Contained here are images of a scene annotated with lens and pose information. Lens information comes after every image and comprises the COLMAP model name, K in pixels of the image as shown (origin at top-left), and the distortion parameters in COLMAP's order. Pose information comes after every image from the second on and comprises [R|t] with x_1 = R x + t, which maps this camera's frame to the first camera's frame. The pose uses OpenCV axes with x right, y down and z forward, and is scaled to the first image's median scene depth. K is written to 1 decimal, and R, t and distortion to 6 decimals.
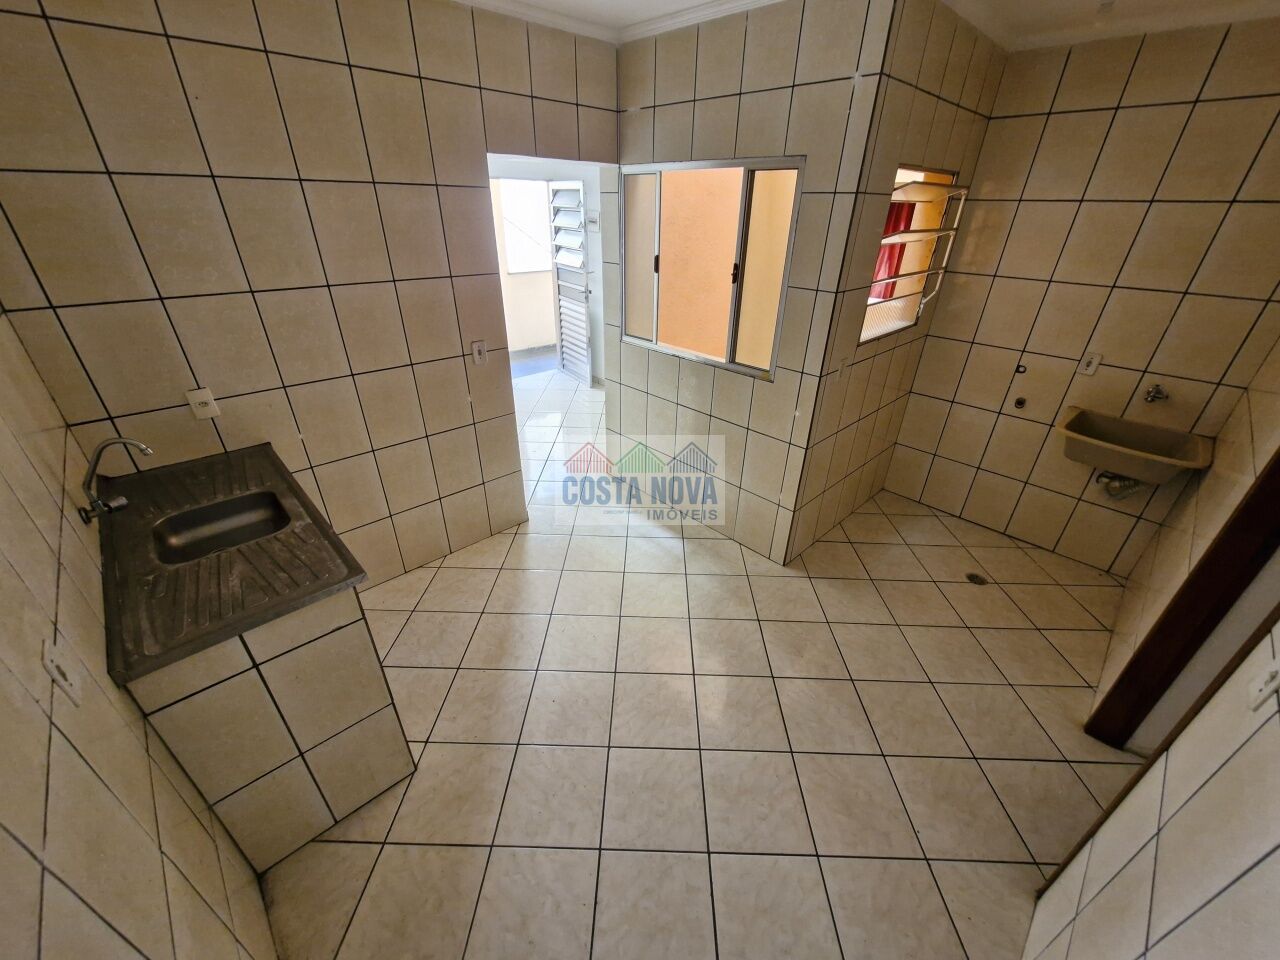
lens RADIAL K [[504.6, 0, 646.9], [0, 504.6, 482.4], [0, 0, 1]] dist [0.009747, -0.001581]
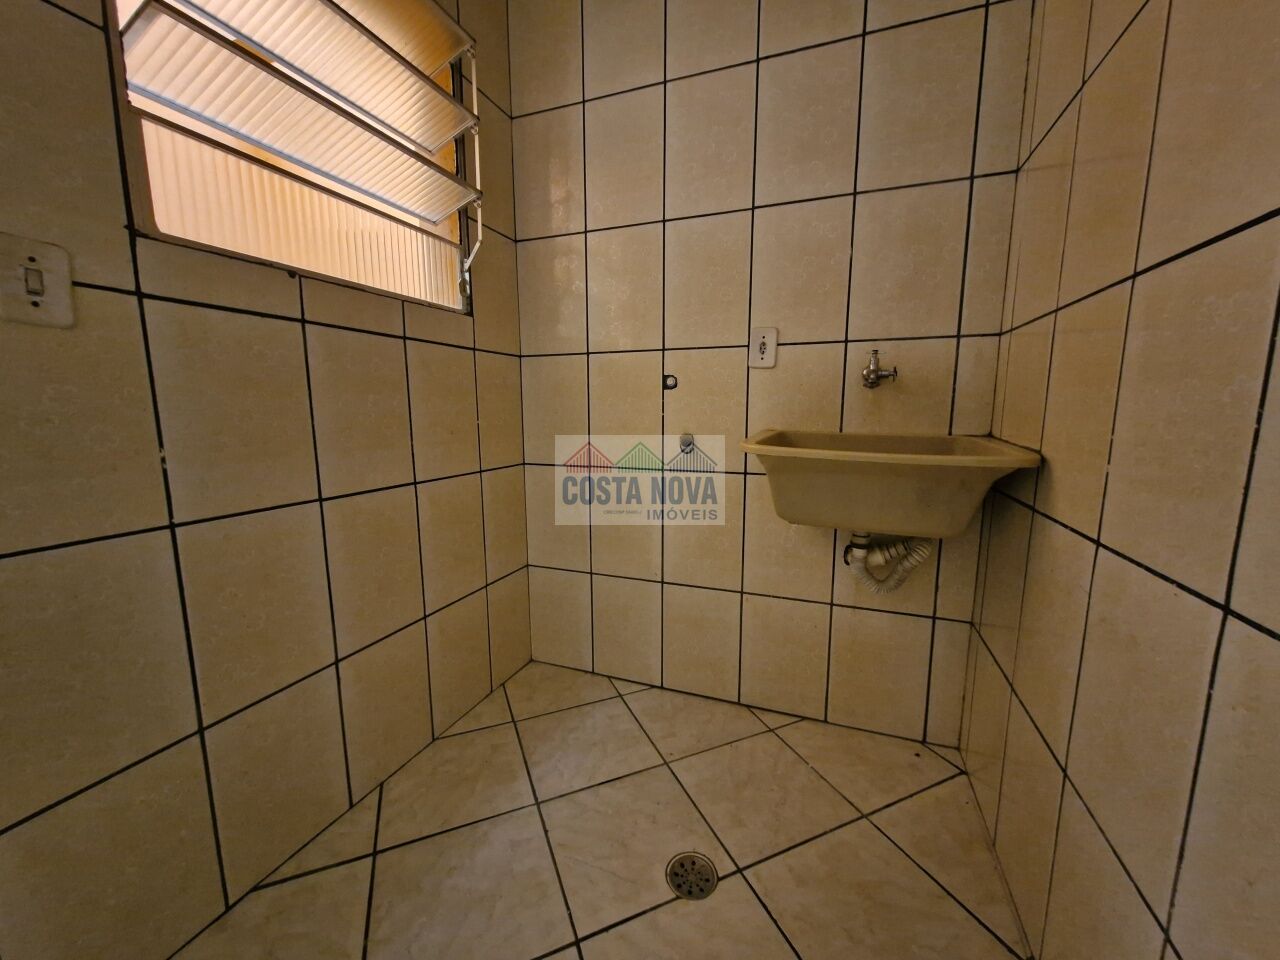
lens RADIAL K [[504.6, 0, 636.8], [0, 504.6, 485.0], [0, 0, 1]] dist [0.009747, -0.001581]
pose [[0.911689, -0.086045, 0.401770, 0.494456], [0.218875, 0.929244, -0.297656, 0.031744], [-0.347731, 0.359307, 0.866015, 0.603352]]
